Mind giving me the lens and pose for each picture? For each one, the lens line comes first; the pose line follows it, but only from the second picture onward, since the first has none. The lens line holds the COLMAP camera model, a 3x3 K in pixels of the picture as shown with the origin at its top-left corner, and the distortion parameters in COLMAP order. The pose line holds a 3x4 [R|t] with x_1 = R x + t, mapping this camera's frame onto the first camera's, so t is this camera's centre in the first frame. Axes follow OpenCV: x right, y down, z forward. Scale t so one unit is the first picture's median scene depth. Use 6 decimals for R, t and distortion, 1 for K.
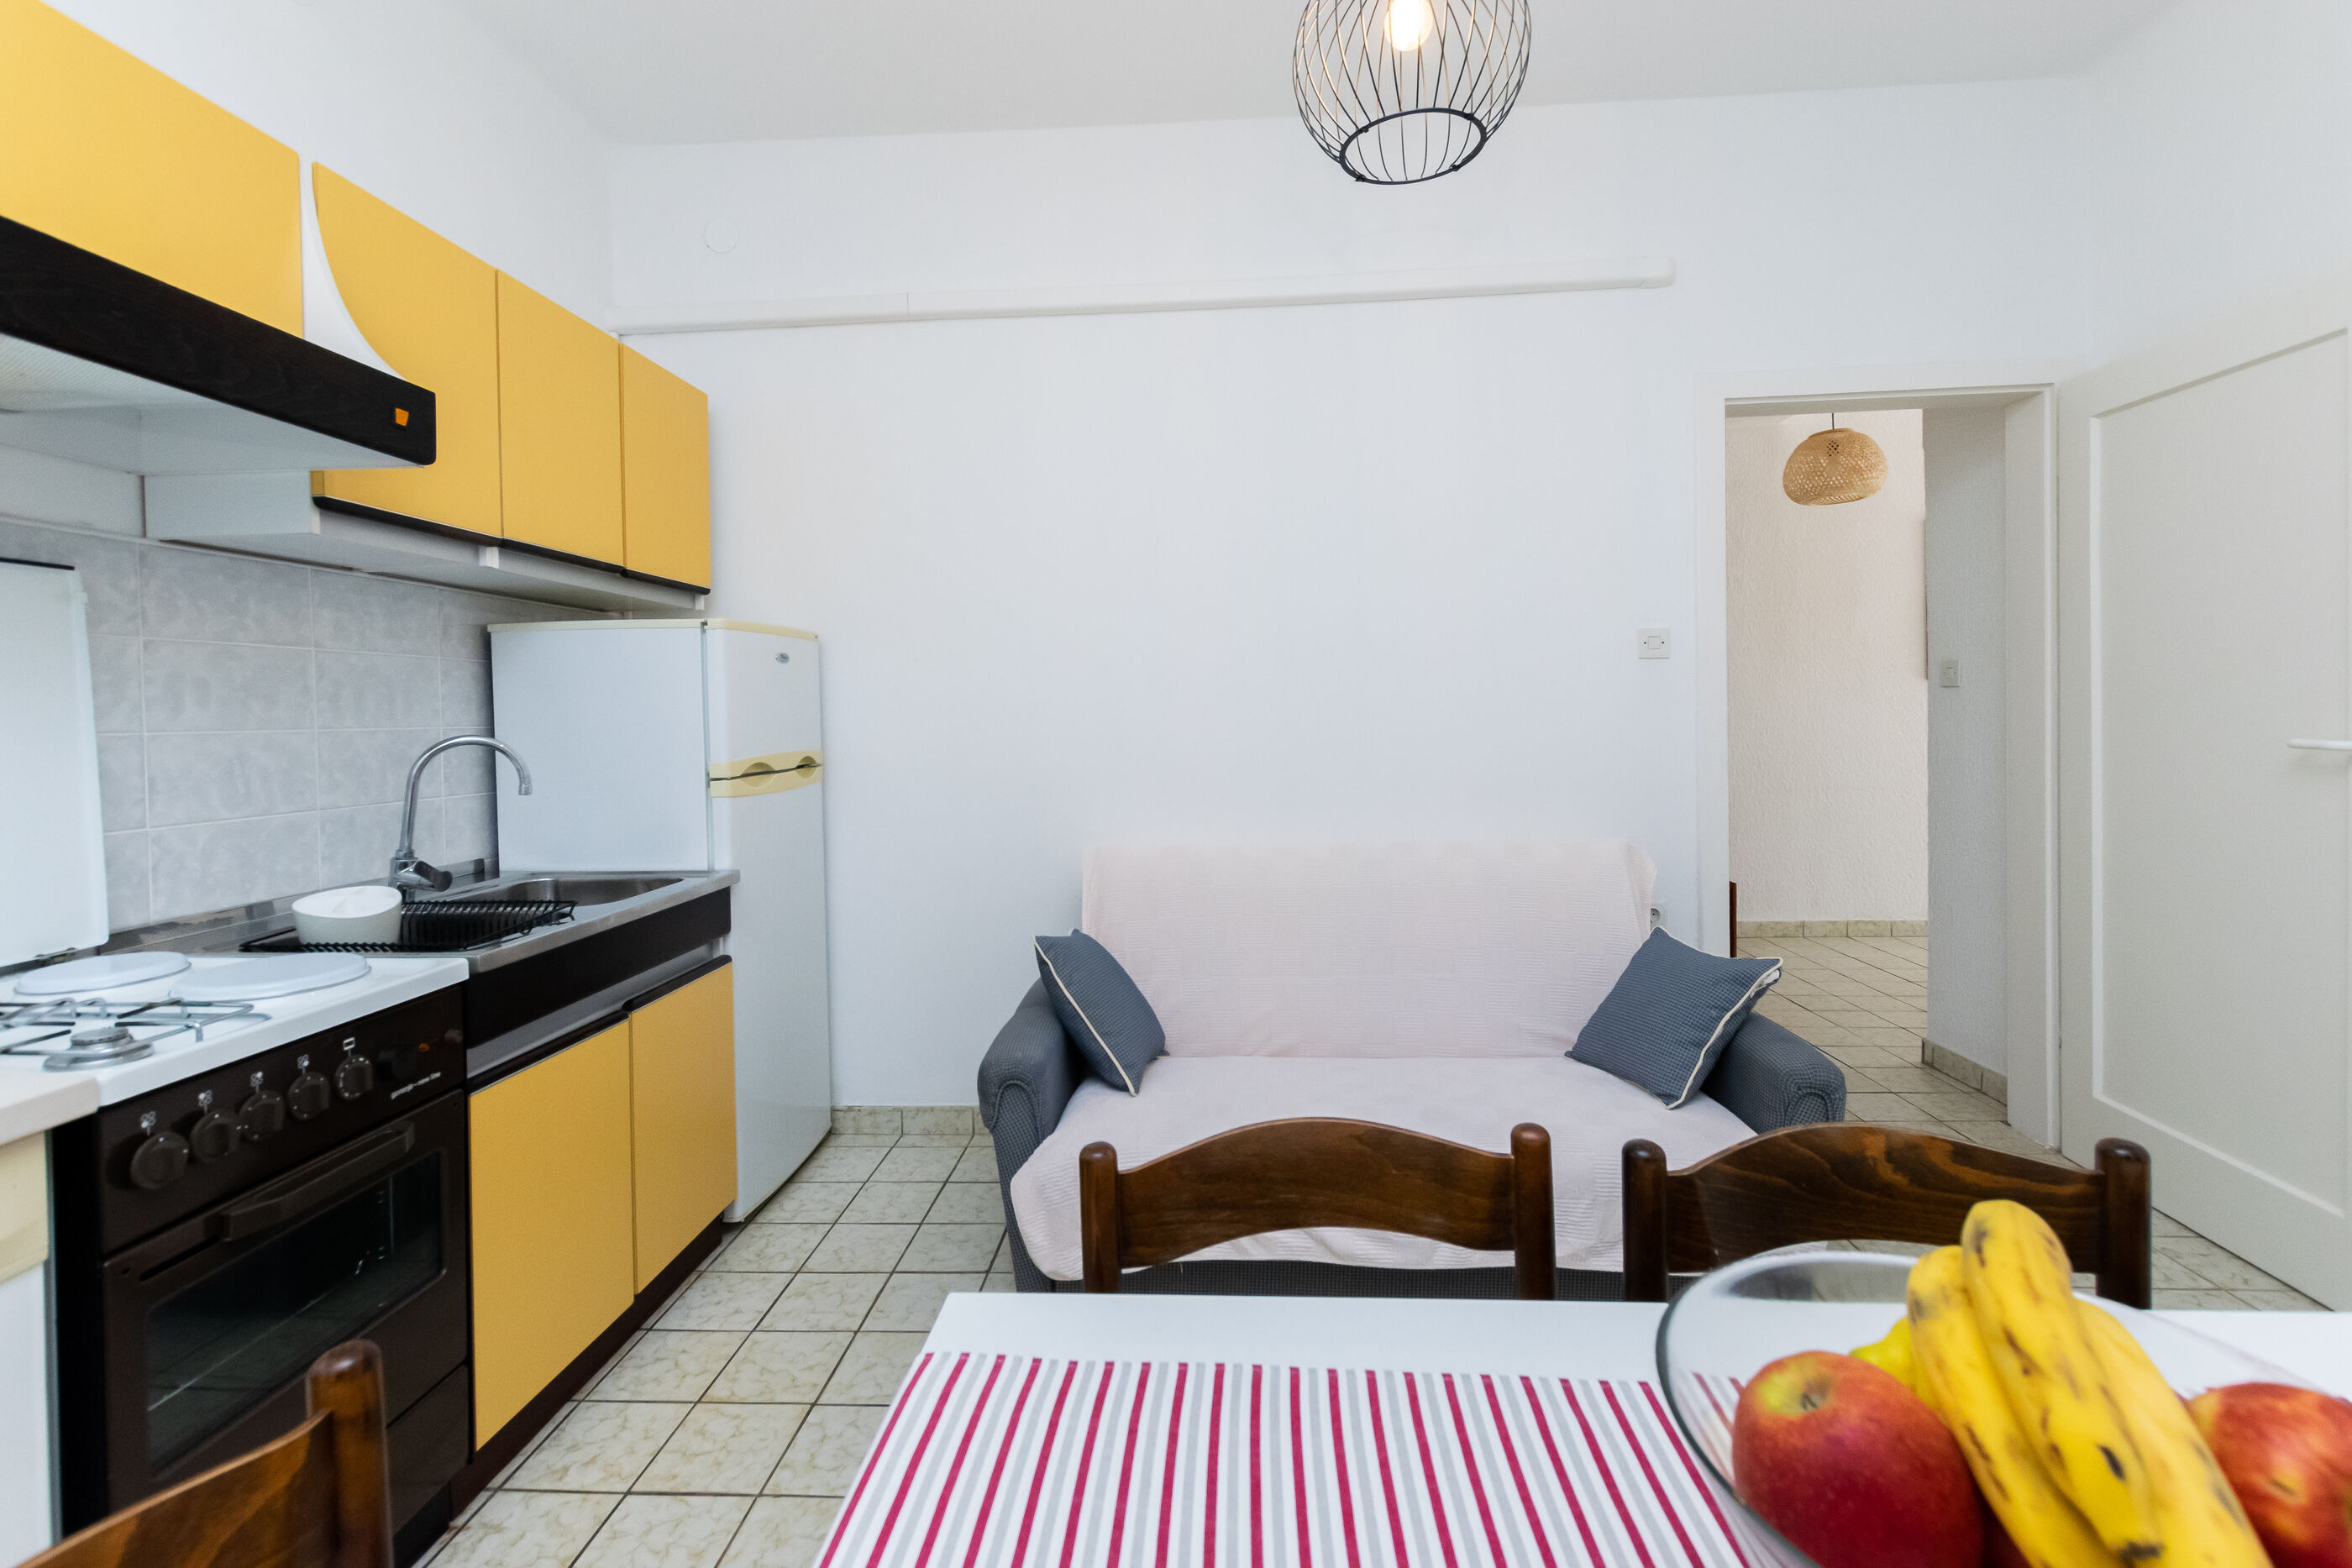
lens RADIAL K [[1024.3, 0, 1180.0], [0, 1024.3, 730.1], [0, 0, 1]] dist [0.003984, -0.002231]
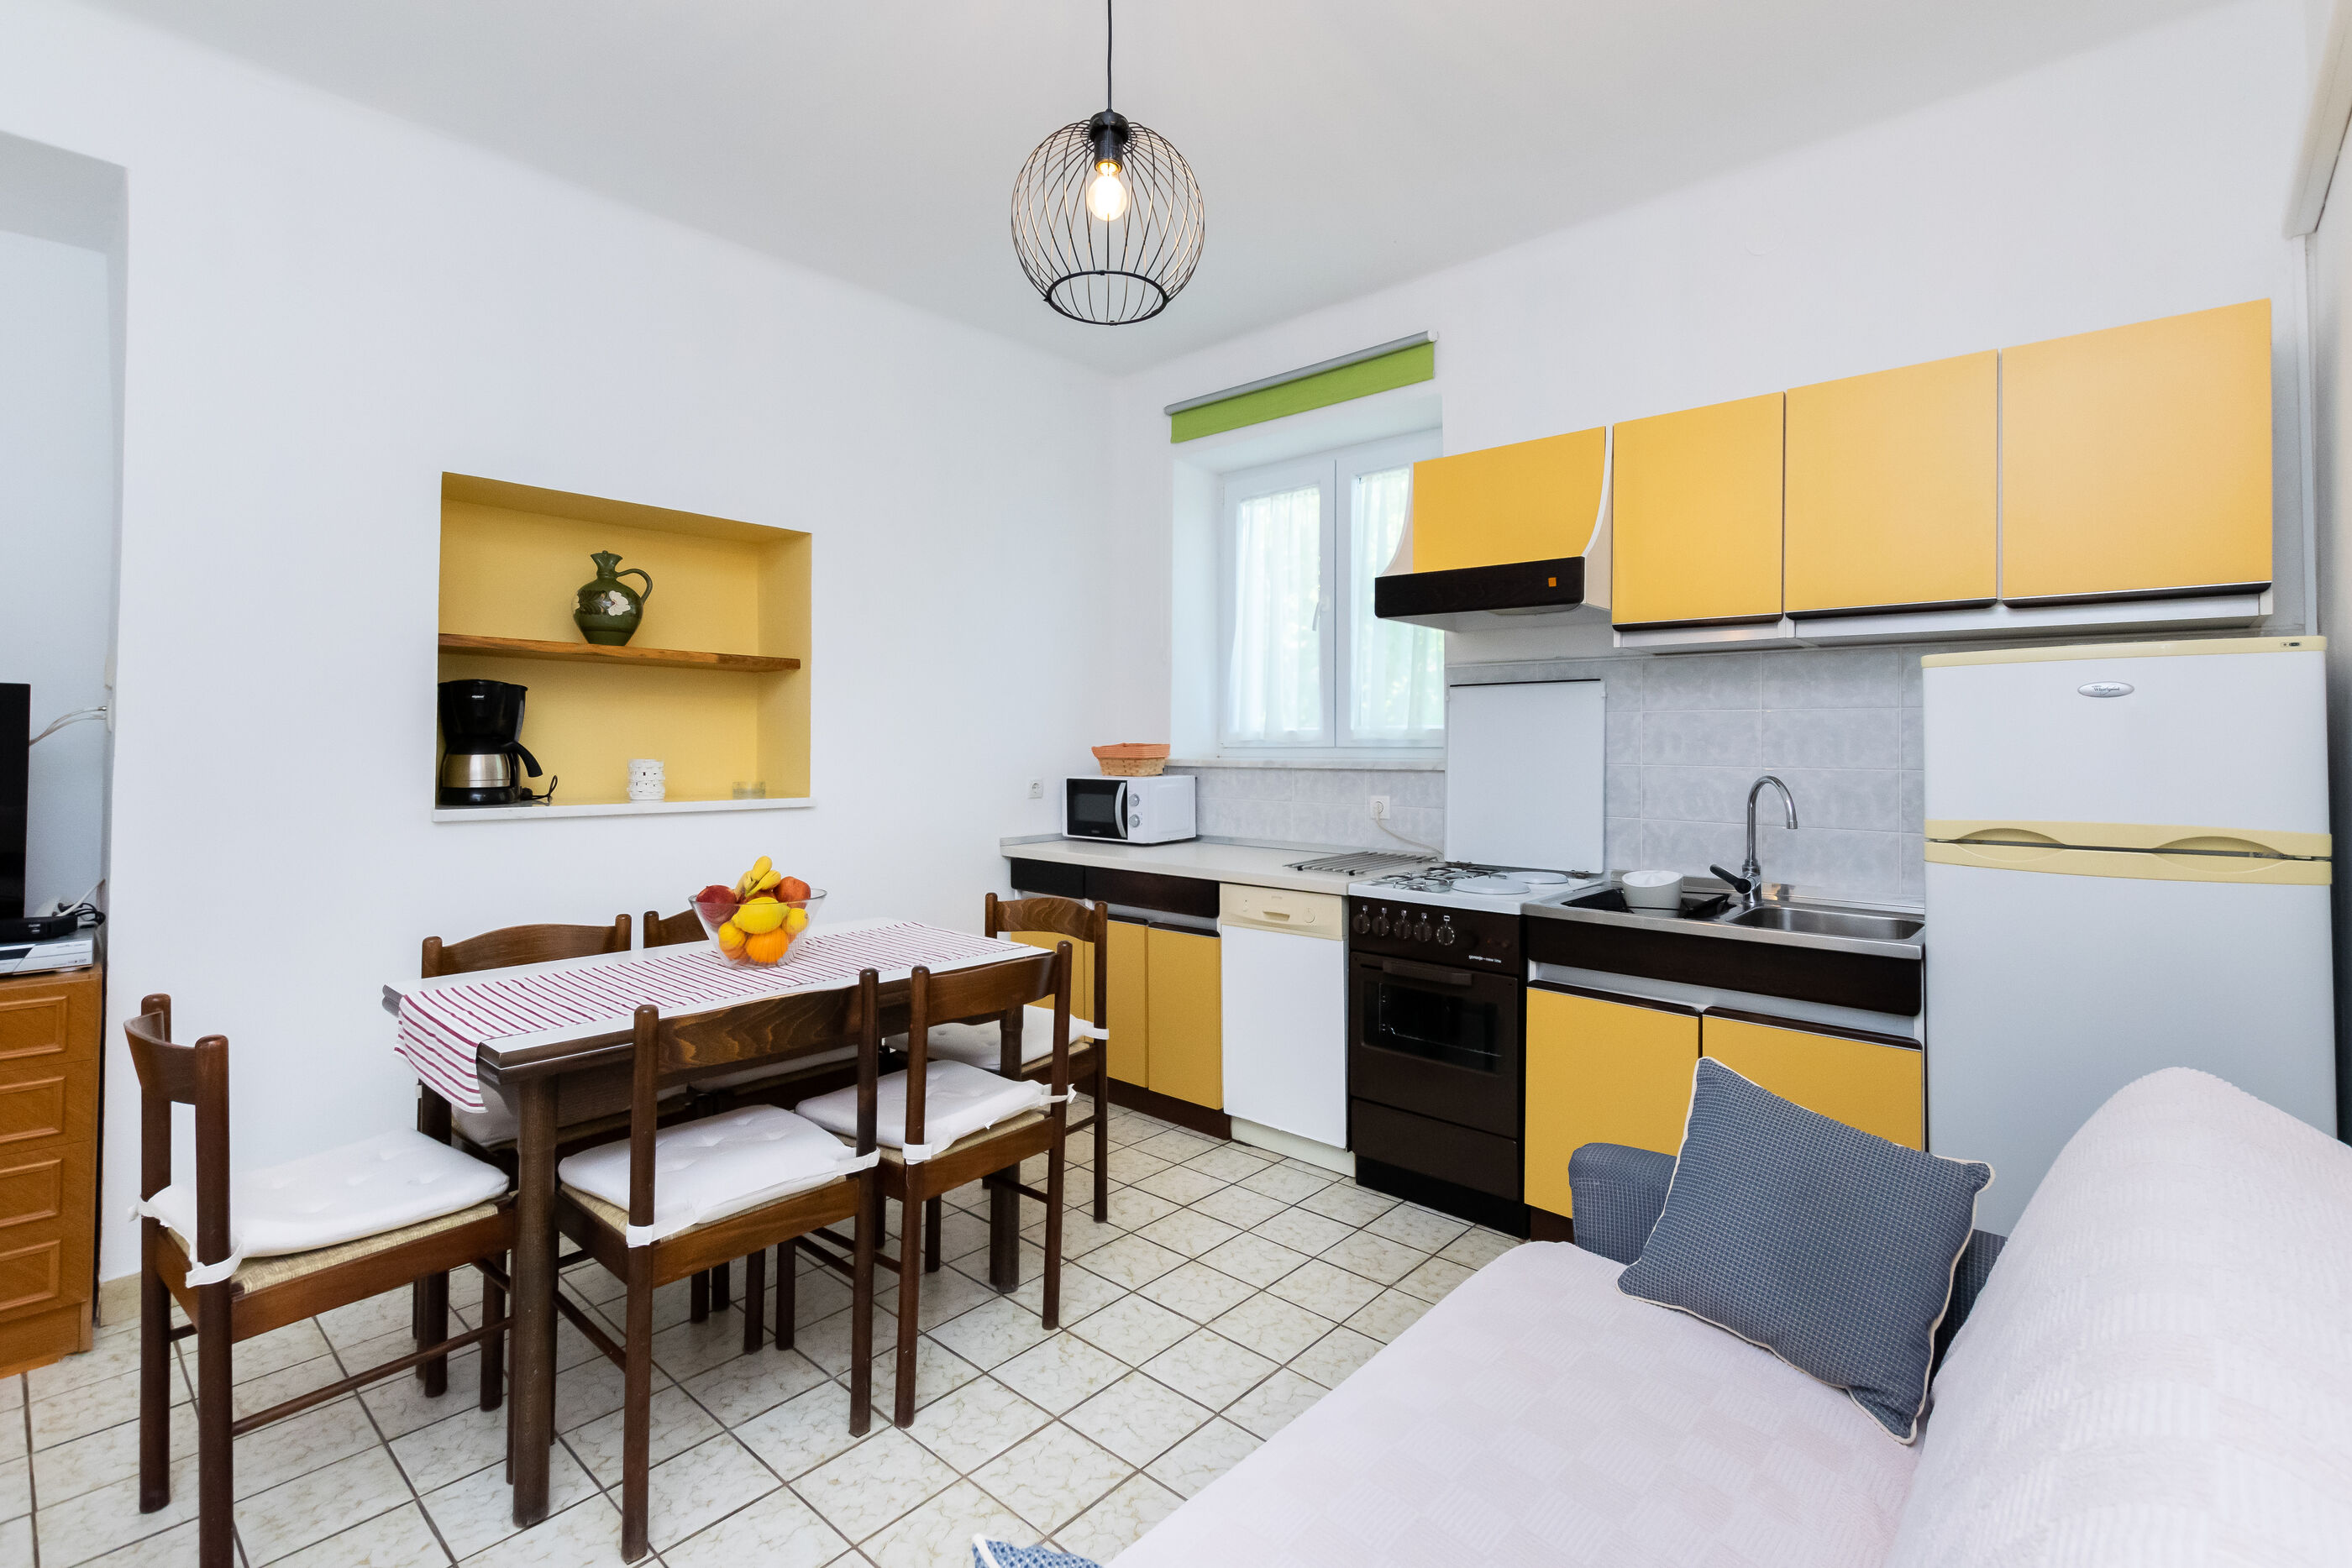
lens RADIAL K [[1024.3, 0, 1145.6], [0, 1024.3, 738.1], [0, 0, 1]] dist [0.003984, -0.002231]
pose [[-0.636201, 0.003638, -0.771515, 0.818100], [-0.013439, 0.999785, 0.015797, -0.054342], [0.771406, 0.020419, -0.636015, 1.310354]]
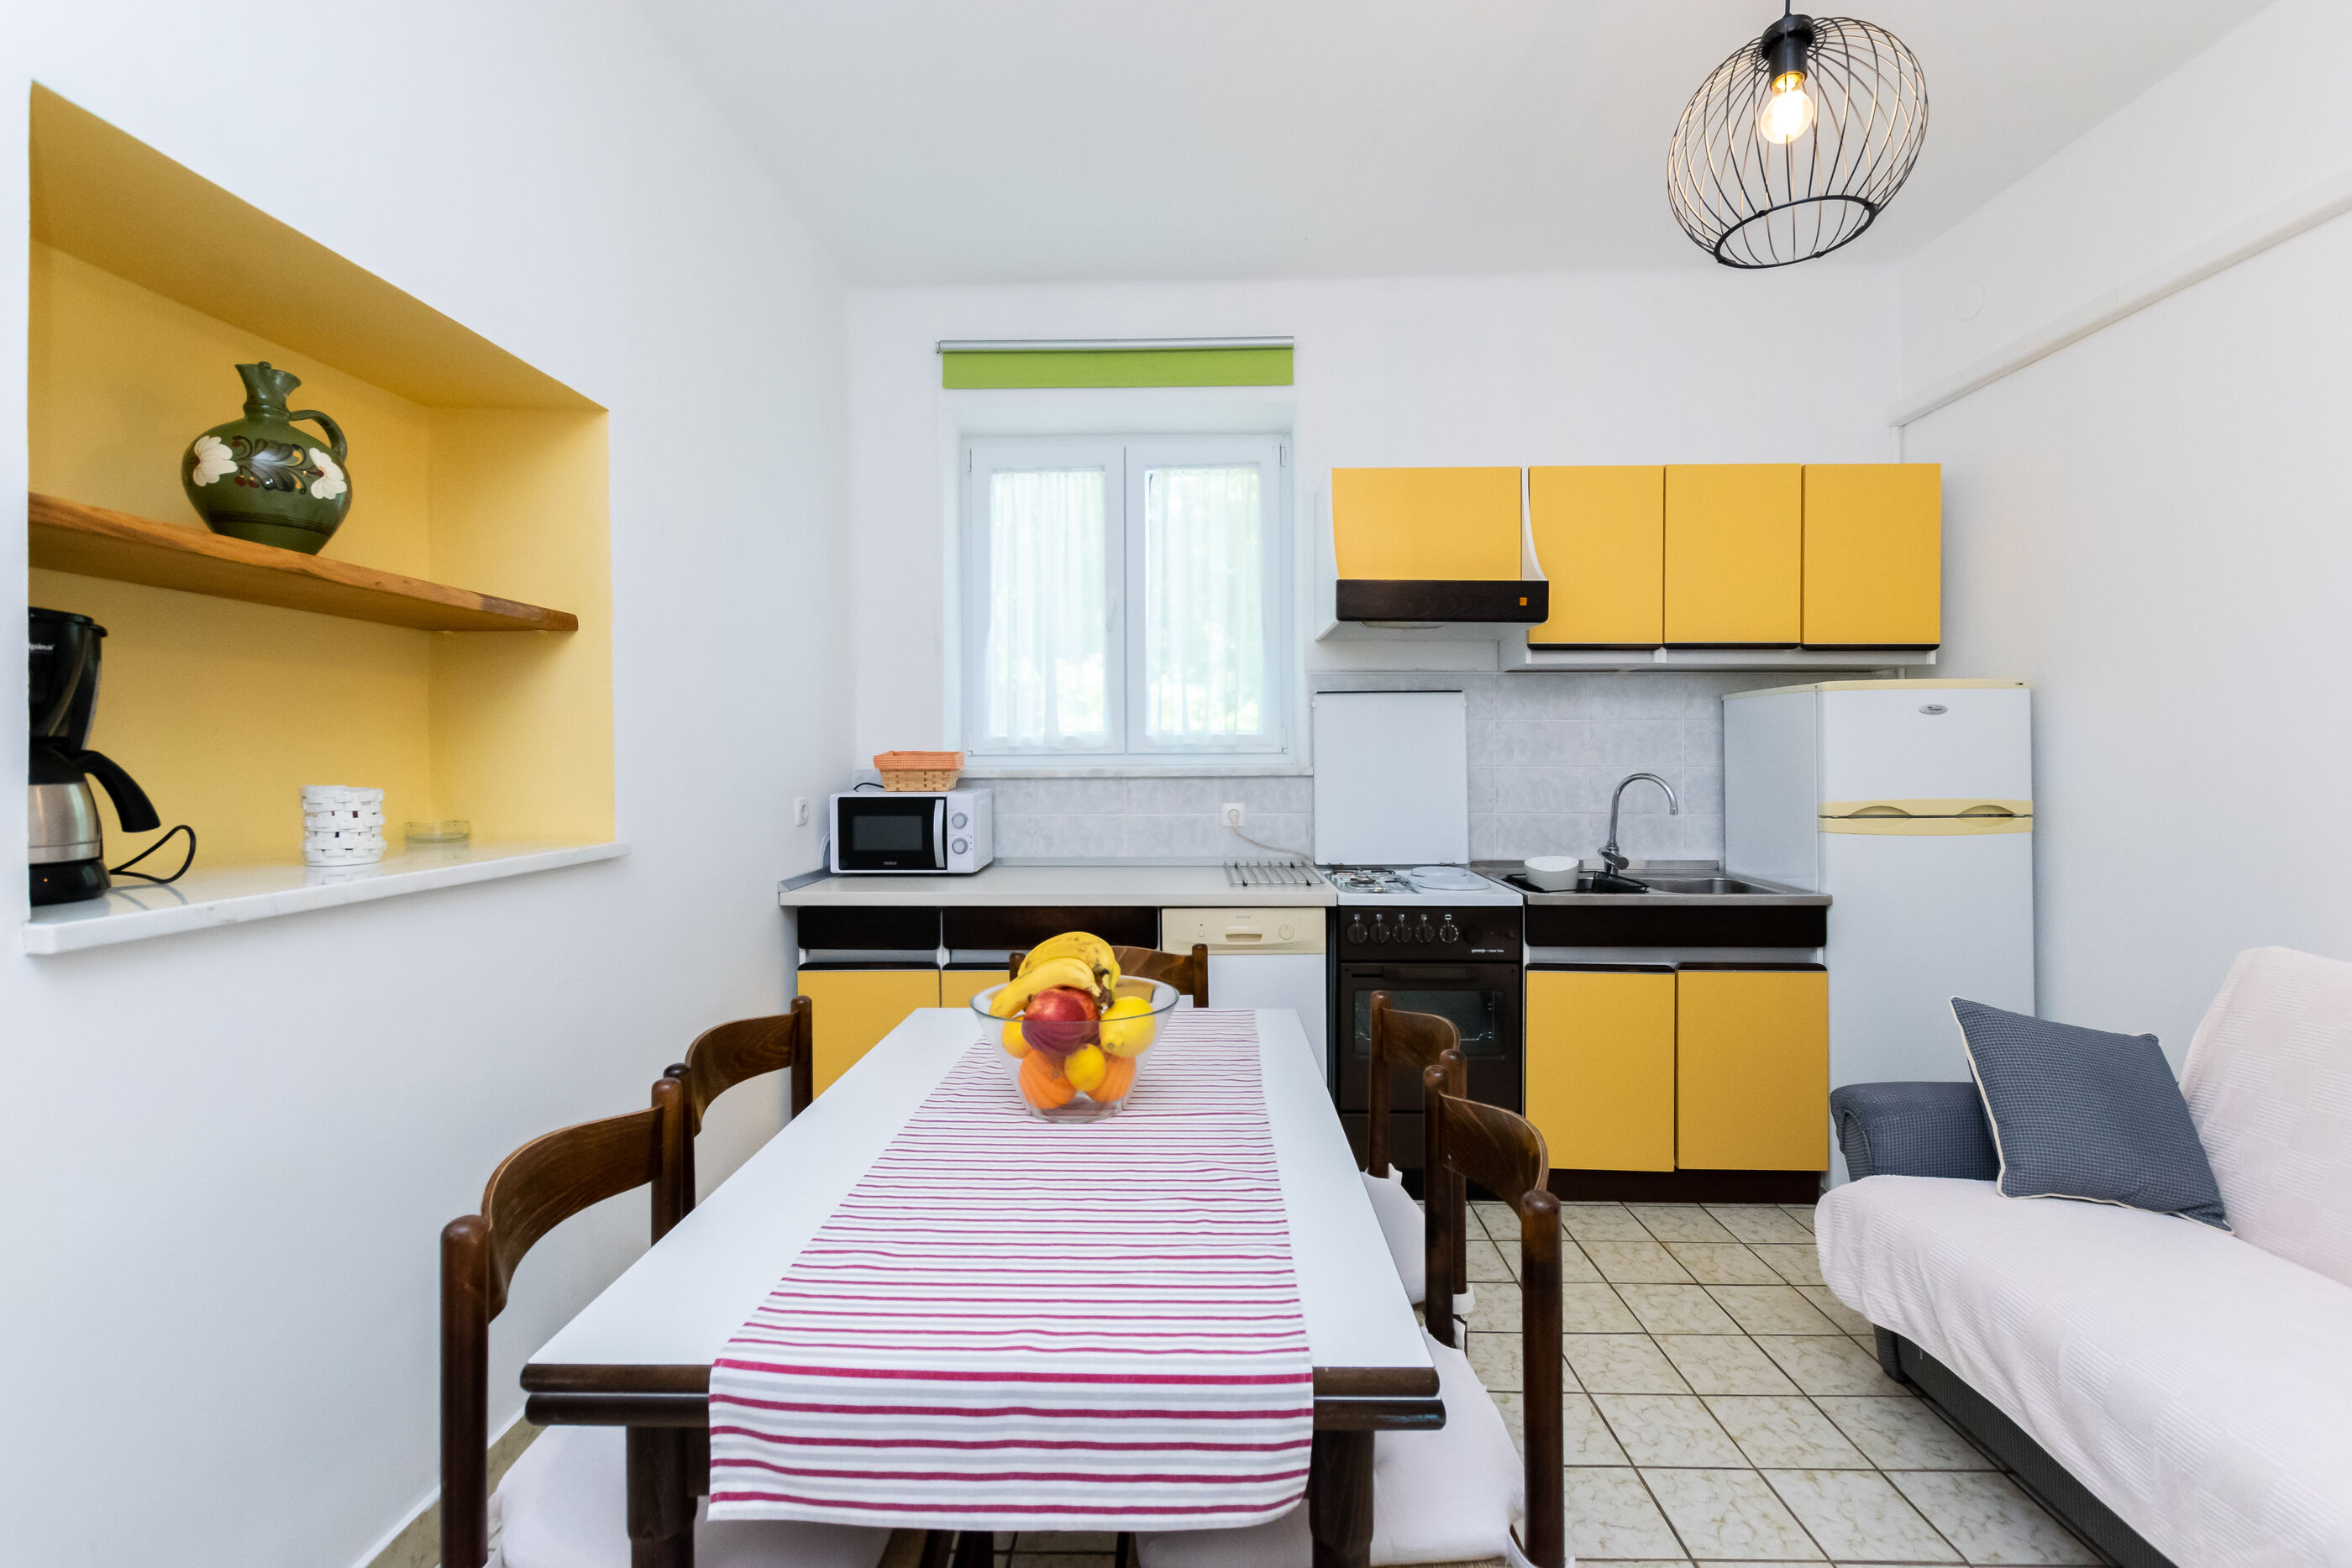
lens RADIAL K [[1024.3, 0, 1147.7], [0, 1024.3, 759.0], [0, 0, 1]] dist [0.003984, -0.002231]
pose [[0.011950, 0.017909, -0.999768, 0.923420], [-0.018356, 0.999675, 0.017688, -0.032413], [0.999760, 0.018141, 0.012275, 0.249994]]
